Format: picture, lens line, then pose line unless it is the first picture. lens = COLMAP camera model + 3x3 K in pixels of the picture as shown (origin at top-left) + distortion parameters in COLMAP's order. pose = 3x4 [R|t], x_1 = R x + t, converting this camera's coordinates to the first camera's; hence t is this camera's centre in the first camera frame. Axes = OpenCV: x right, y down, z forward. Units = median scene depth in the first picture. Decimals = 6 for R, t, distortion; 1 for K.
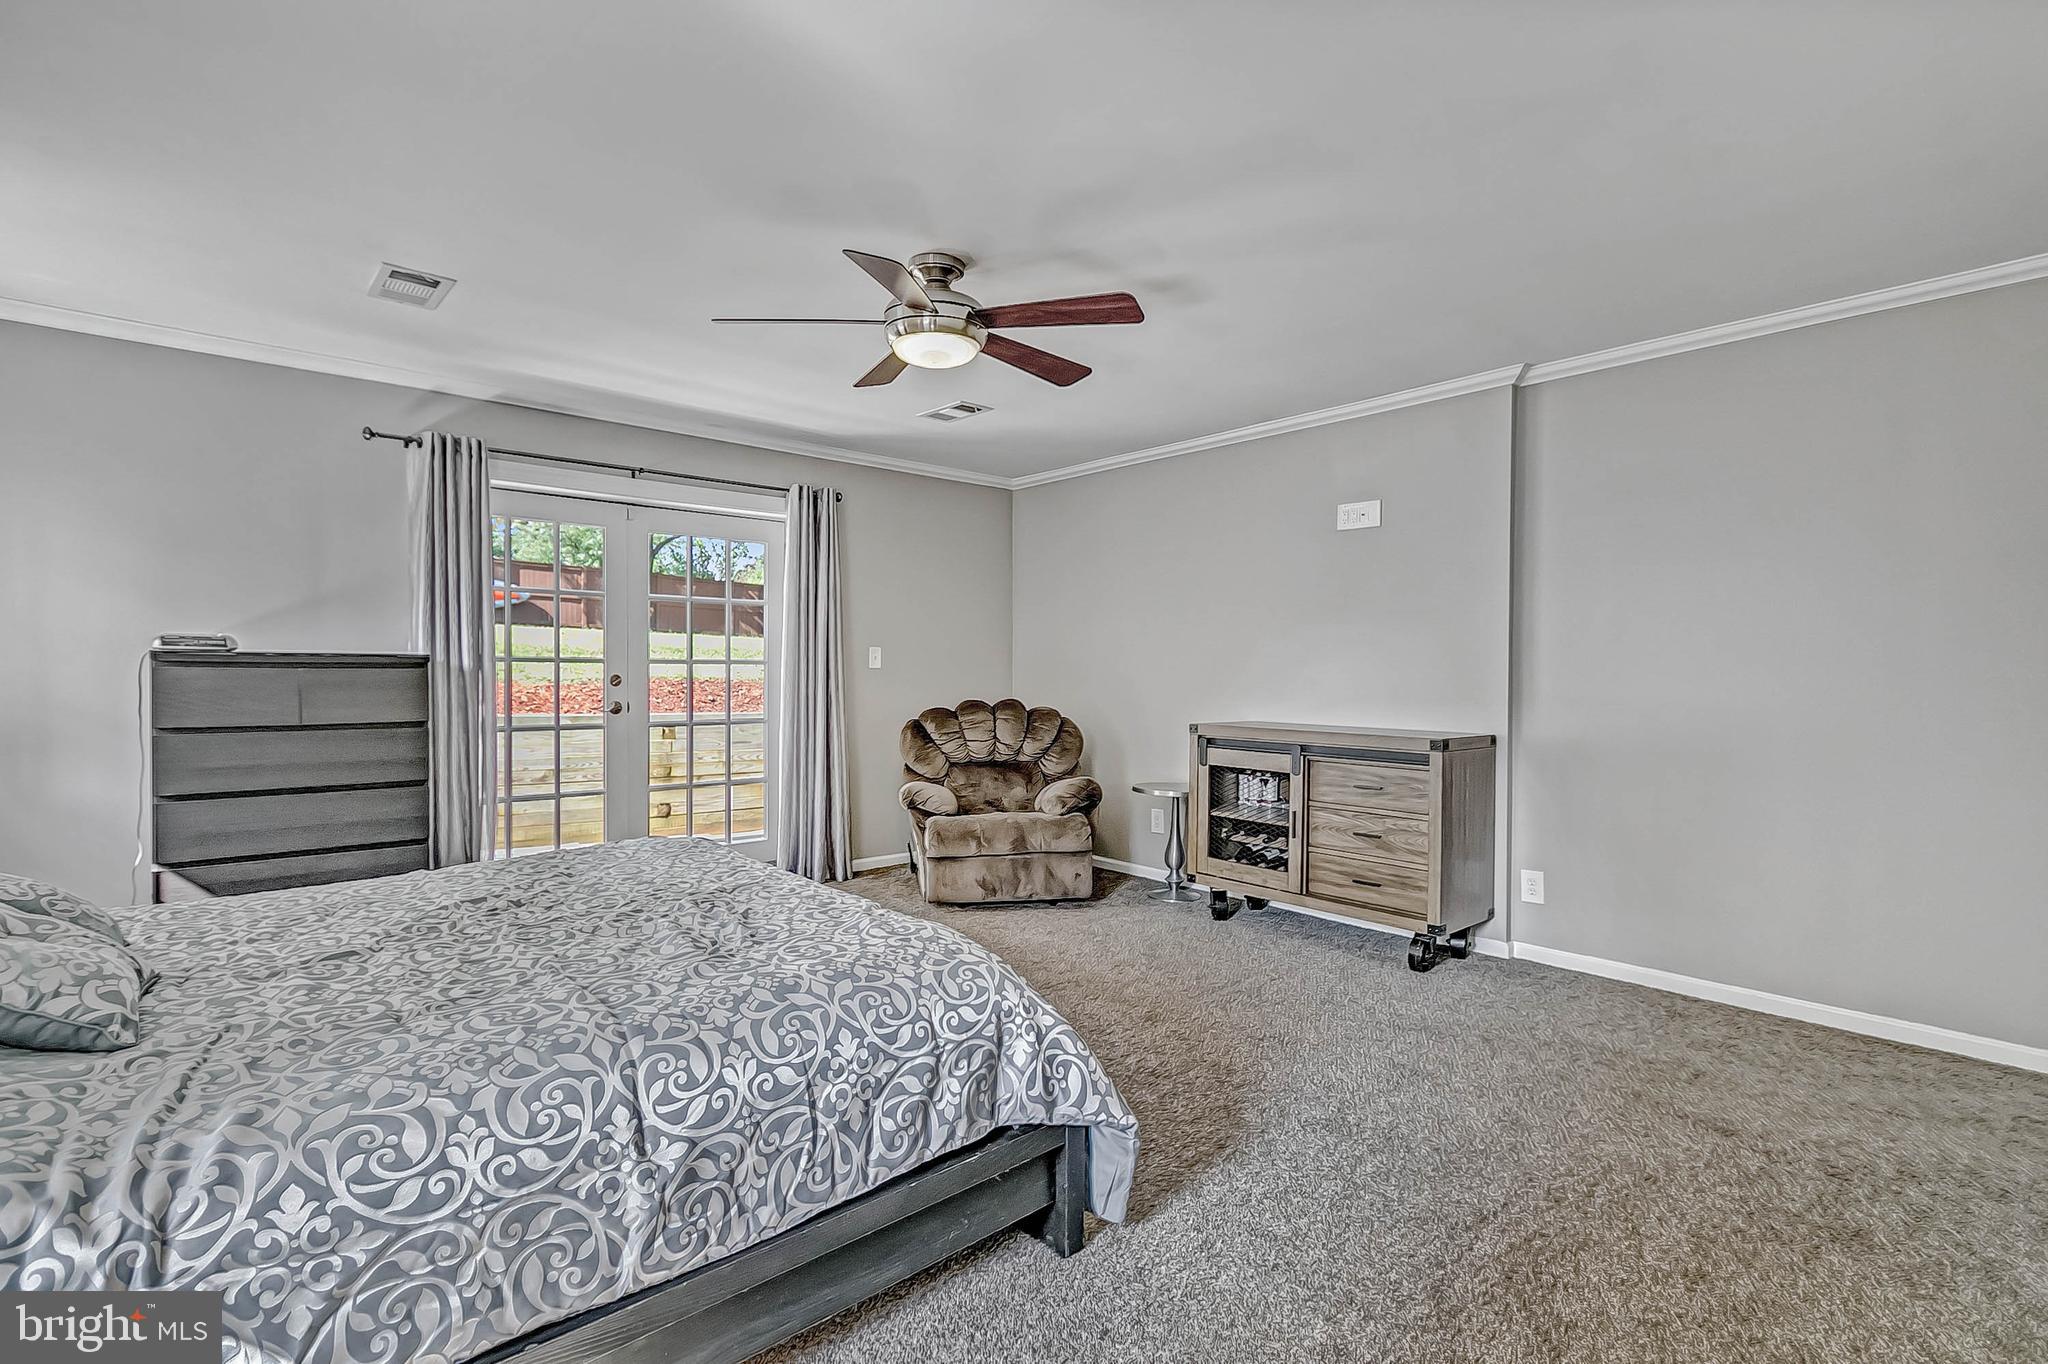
lens RADIAL K [[963.0, 0, 1025.0], [0, 963.0, 684.2], [0, 0, 1]] dist [0.013102, -0.004861]
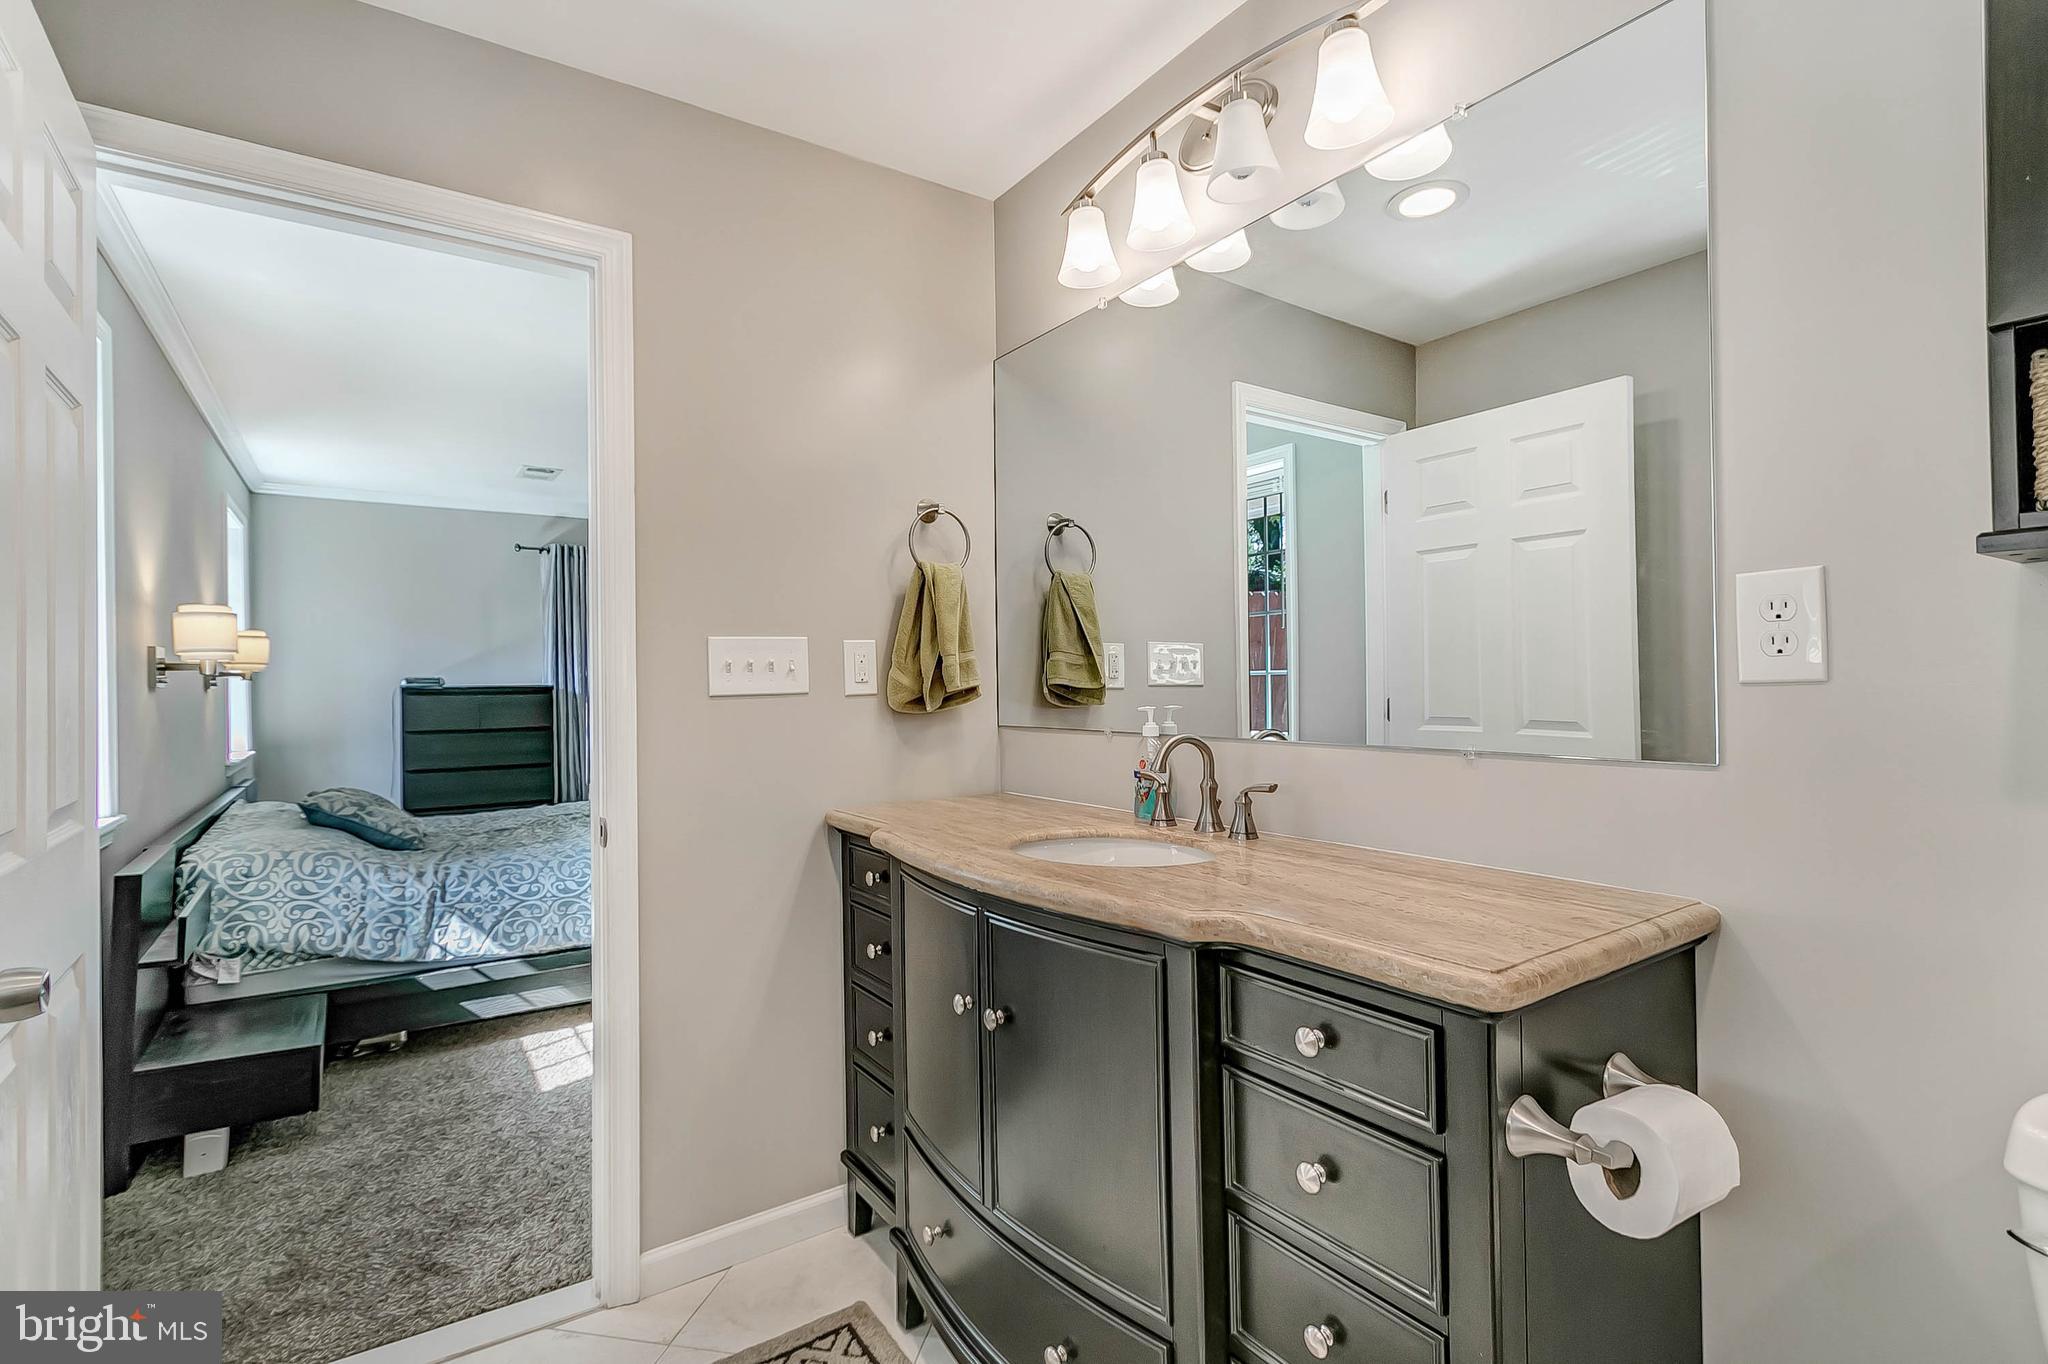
lens RADIAL K [[963.0, 0, 1019.7], [0, 963.0, 671.5], [0, 0, 1]] dist [0.013102, -0.004861]
pose [[0.991816, -0.023470, -0.125502, 1.032044], [0.019812, 0.999344, -0.030321, 0.029104], [0.126131, 0.027586, 0.991630, -1.437814]]
